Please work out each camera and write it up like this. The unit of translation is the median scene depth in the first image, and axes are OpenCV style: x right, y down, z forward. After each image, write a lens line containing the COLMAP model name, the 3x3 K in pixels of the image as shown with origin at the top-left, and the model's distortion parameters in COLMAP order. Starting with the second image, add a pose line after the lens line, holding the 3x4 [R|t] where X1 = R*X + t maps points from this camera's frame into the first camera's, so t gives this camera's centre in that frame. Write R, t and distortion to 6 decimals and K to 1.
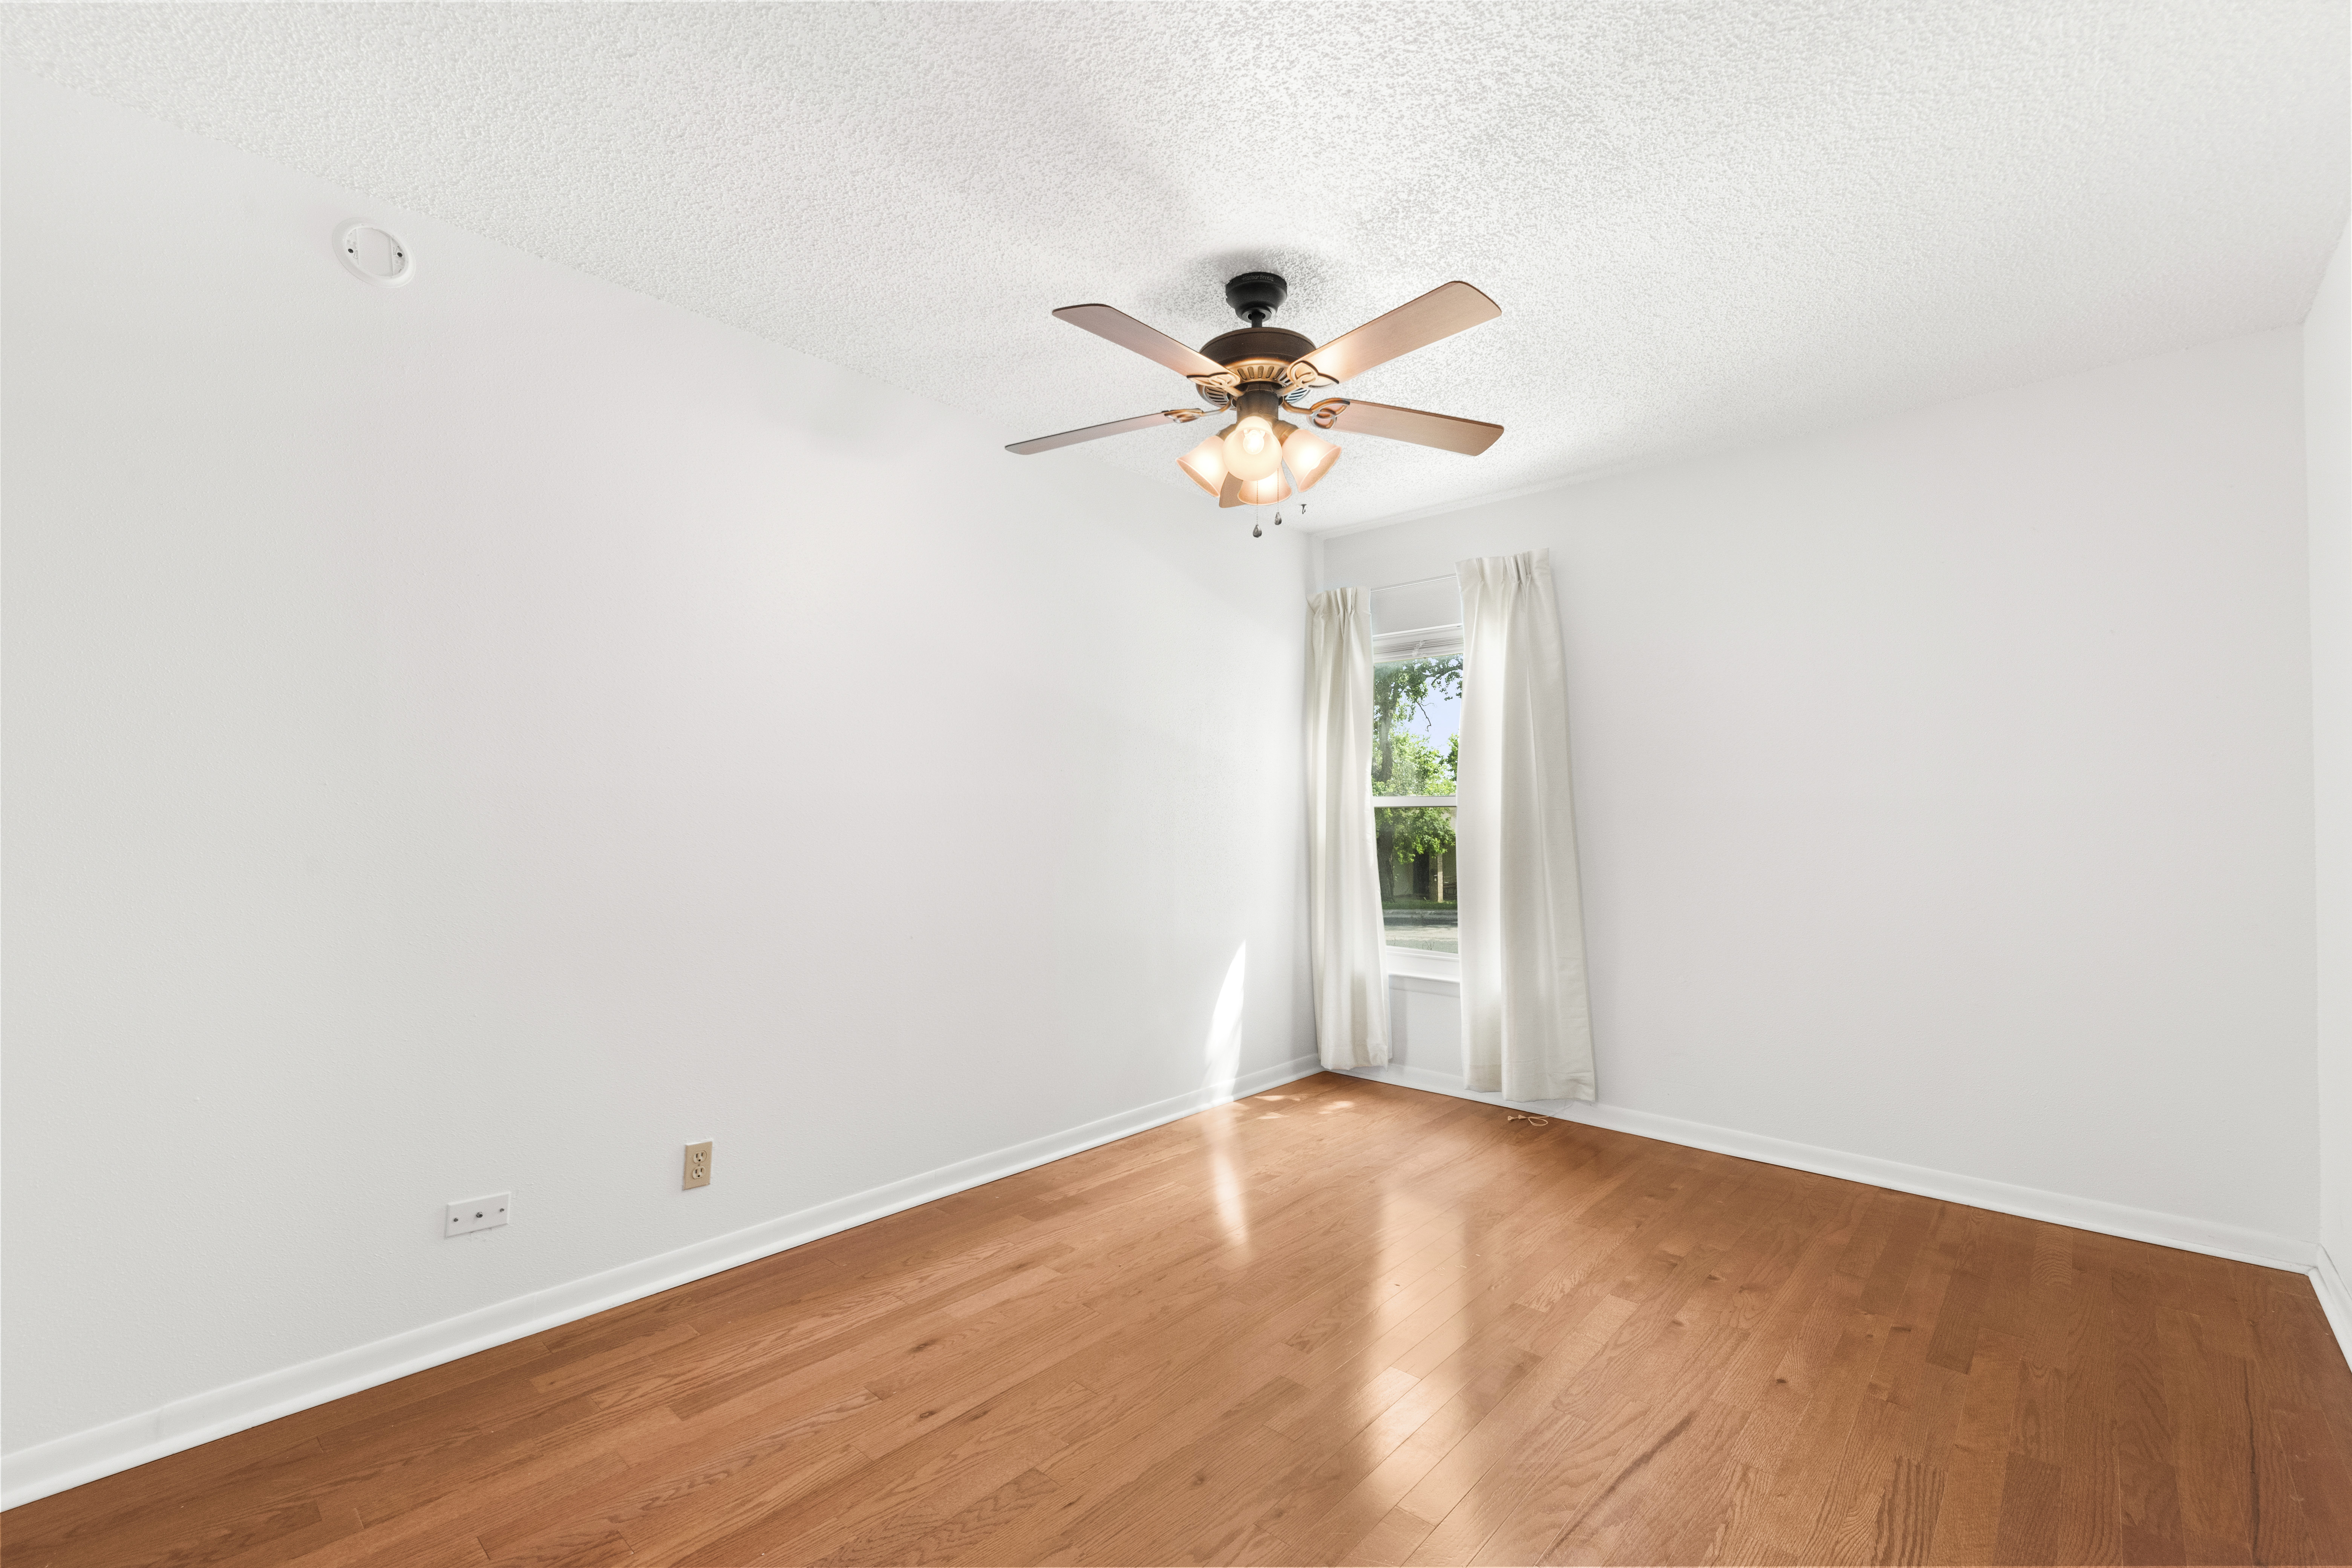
lens RADIAL K [[1004.1, 0, 1173.8], [0, 1004.1, 803.3], [0, 0, 1]] dist [0.002184, -0.000146]
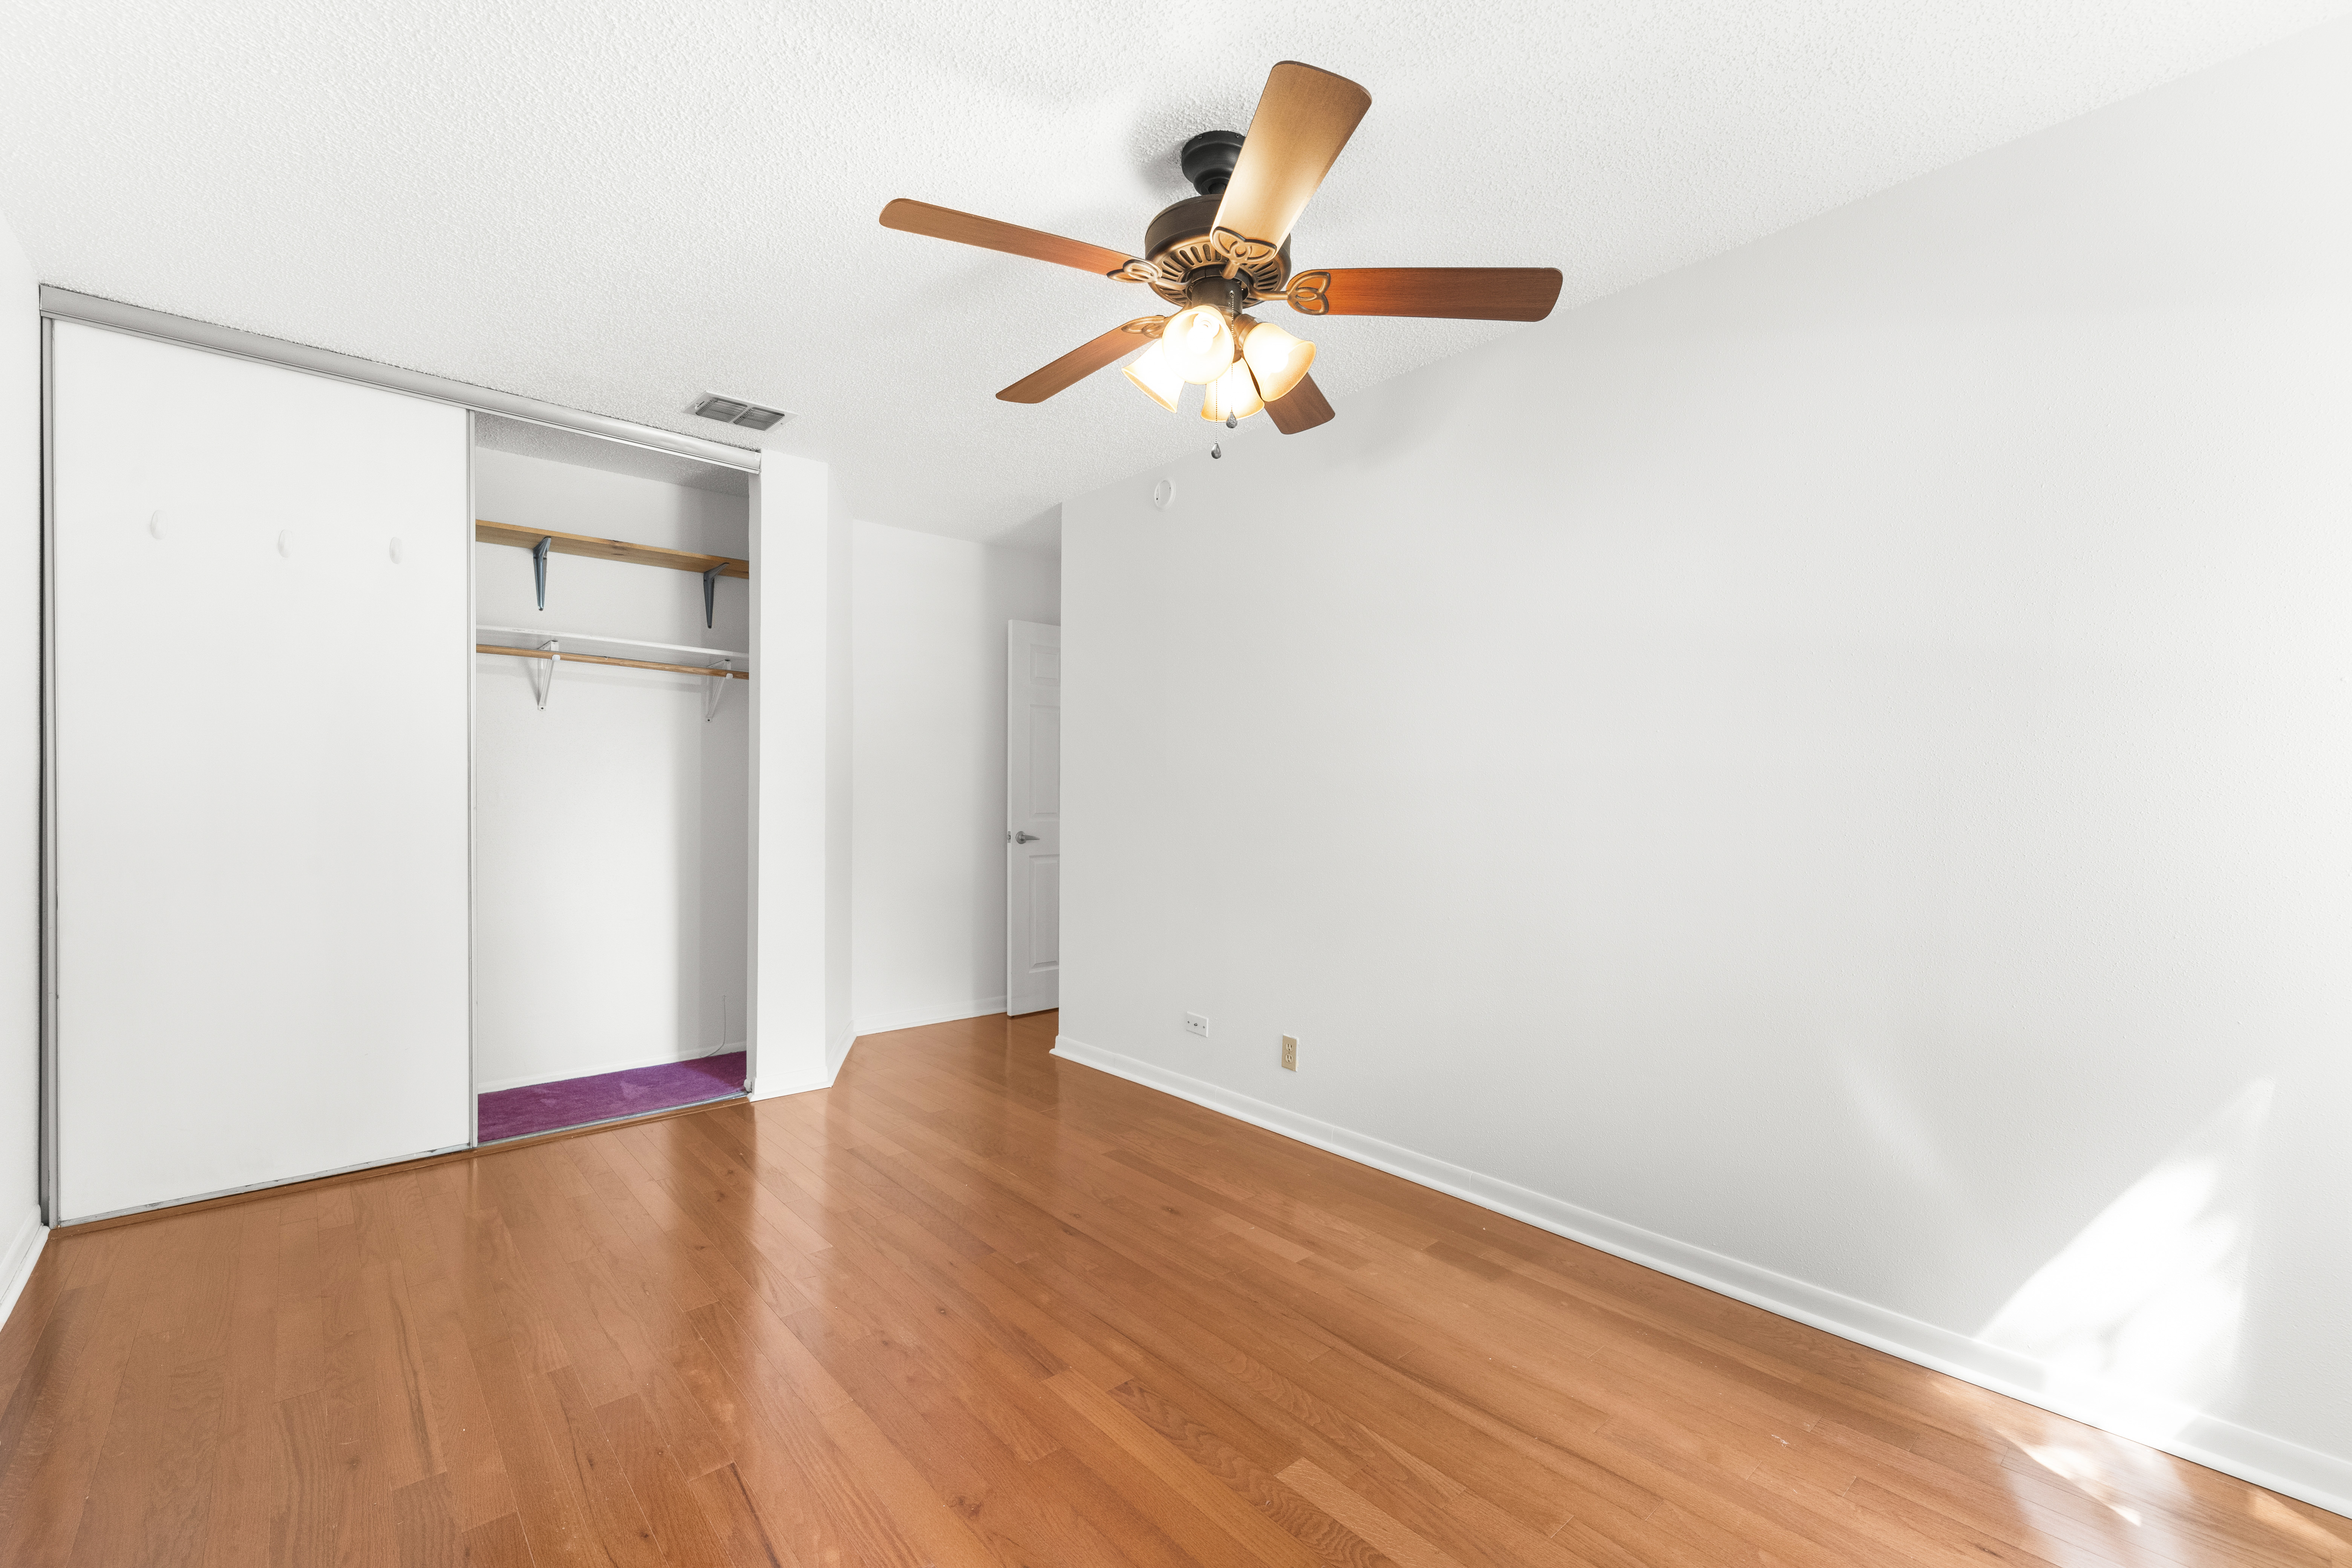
lens RADIAL K [[1004.1, 0, 1173.8], [0, 1004.1, 803.3], [0, 0, 1]] dist [0.002184, -0.000146]
pose [[-0.101673, 0.012242, -0.994743, 0.921830], [-0.005201, 0.999904, 0.012837, 0.011872], [0.994804, 0.006479, -0.101599, 1.041622]]
